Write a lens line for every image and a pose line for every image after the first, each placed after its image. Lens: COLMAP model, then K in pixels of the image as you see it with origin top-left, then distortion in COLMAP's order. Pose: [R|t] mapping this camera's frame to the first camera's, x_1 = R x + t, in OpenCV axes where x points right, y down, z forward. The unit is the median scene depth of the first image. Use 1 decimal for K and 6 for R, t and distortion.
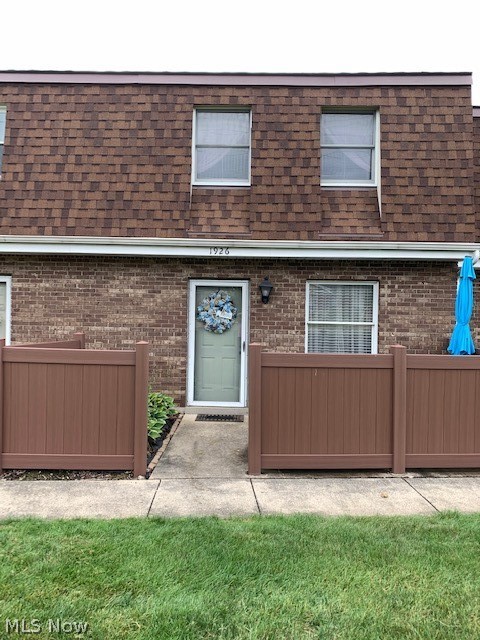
lens RADIAL K [[489.8, 0, 240.8], [0, 489.8, 318.9], [0, 0, 1]] dist [0.006396, 0.003665]
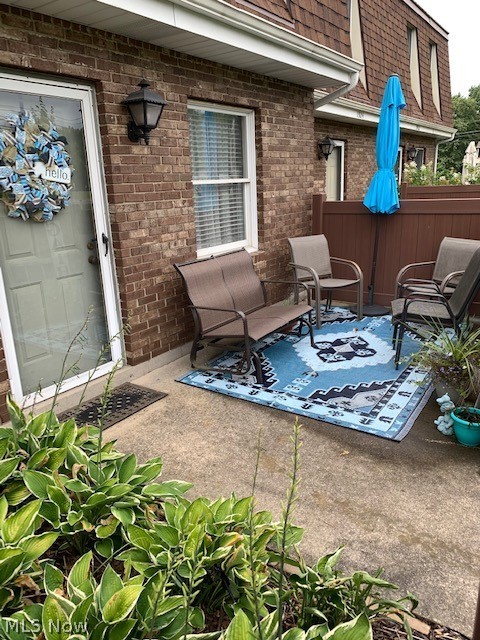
lens RADIAL K [[489.8, 0, 240.1], [0, 489.8, 321.5], [0, 0, 1]] dist [0.006396, 0.003665]
pose [[0.531956, -0.273919, 0.801244, -0.312160], [0.061580, 0.956242, 0.286025, 0.002289], [-0.844530, -0.102812, 0.525546, 0.649456]]
